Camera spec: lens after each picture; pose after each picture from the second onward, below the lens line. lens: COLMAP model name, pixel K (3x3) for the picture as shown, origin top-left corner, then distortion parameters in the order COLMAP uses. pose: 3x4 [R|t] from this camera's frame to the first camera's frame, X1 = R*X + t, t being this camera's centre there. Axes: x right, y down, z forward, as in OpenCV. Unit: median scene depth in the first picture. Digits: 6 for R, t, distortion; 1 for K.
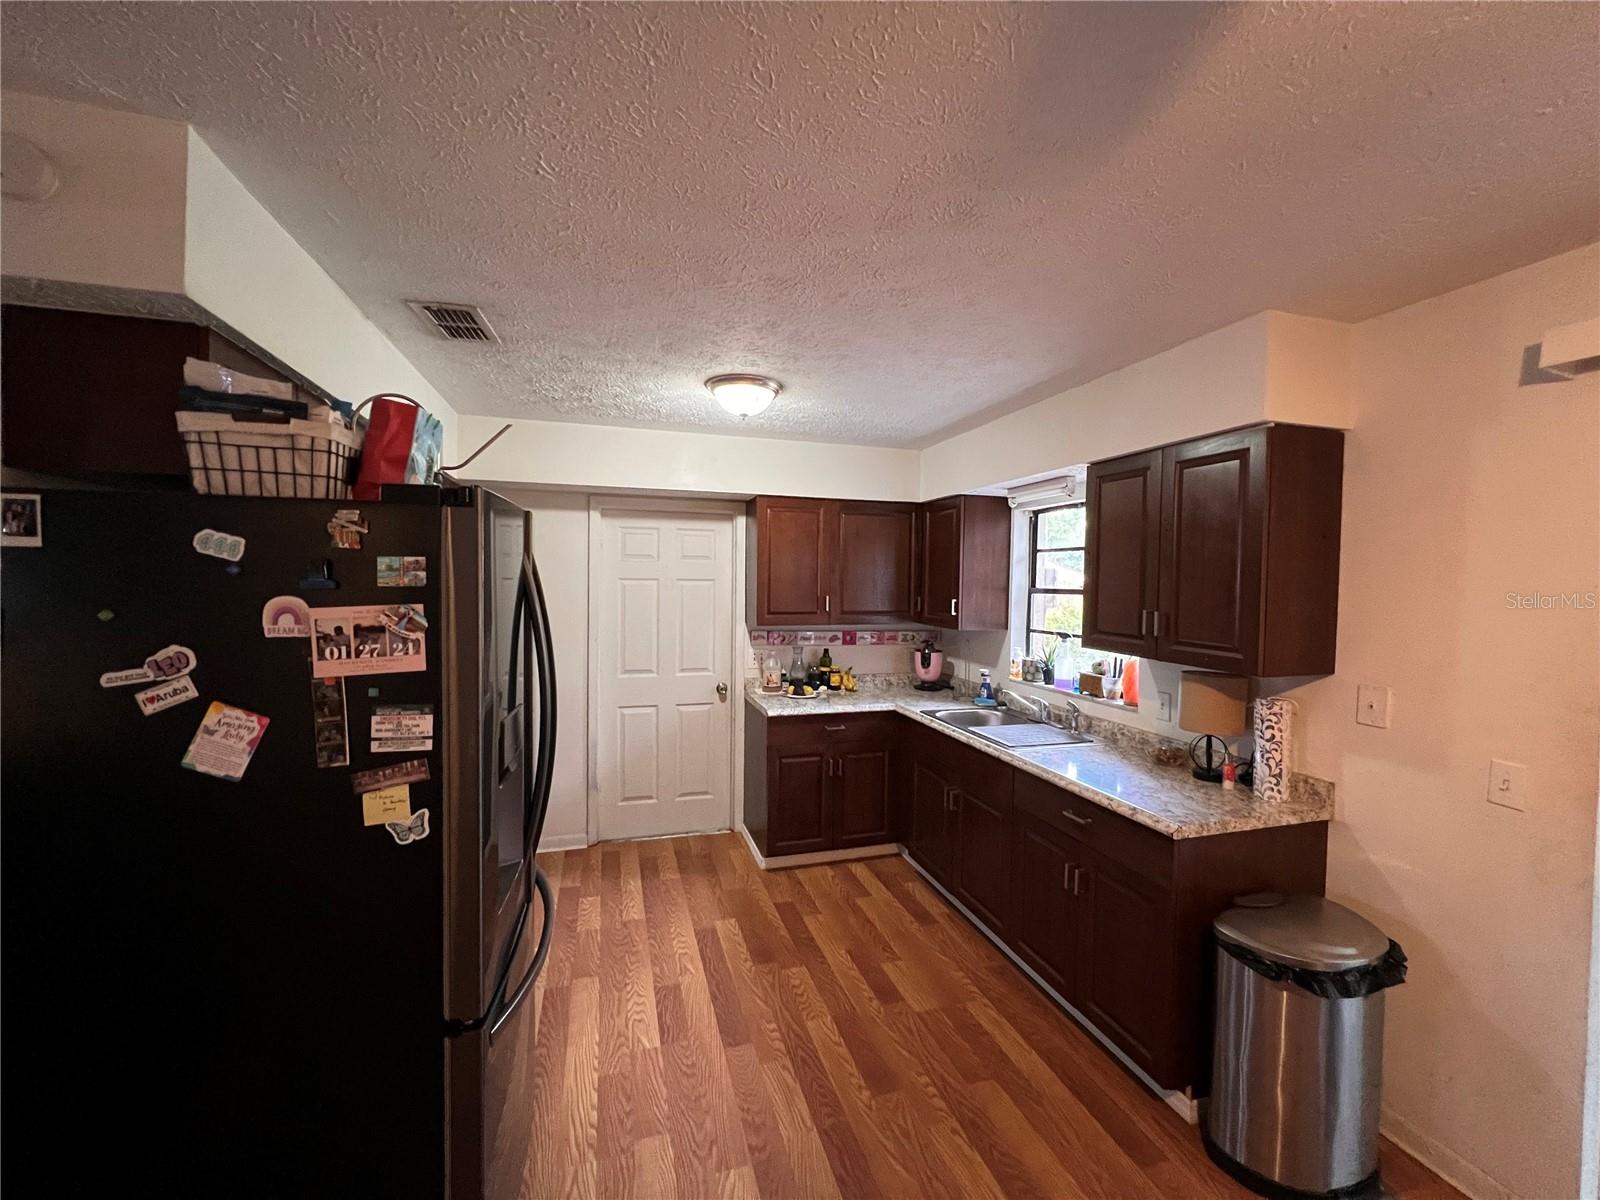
lens RADIAL K [[643.5, 0, 798.3], [0, 643.5, 596.0], [0, 0, 1]] dist [-0.002702, -0.000055]
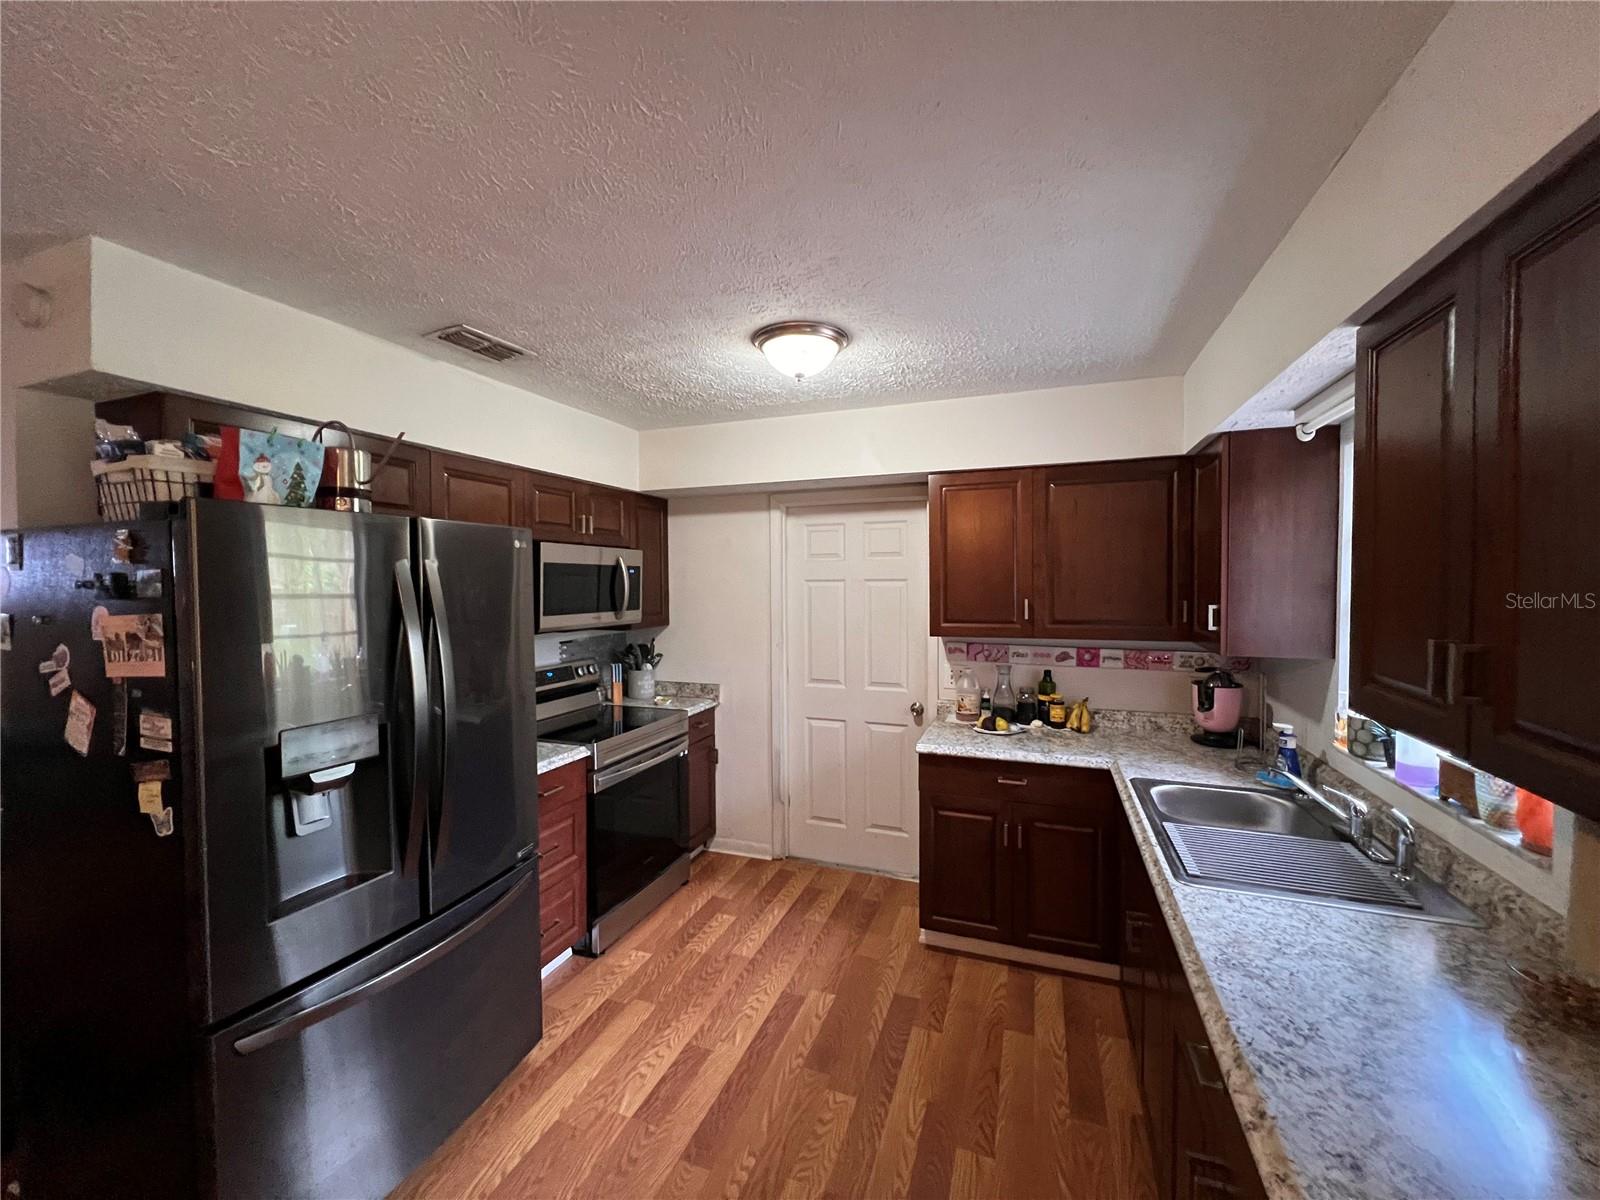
lens RADIAL K [[643.5, 0, 798.3], [0, 643.5, 596.0], [0, 0, 1]] dist [-0.002702, -0.000055]
pose [[0.793211, -0.001837, -0.608944, 0.310628], [0.002582, 0.999997, 0.000346, -0.004960], [0.608942, -0.001846, 0.793213, 0.279208]]
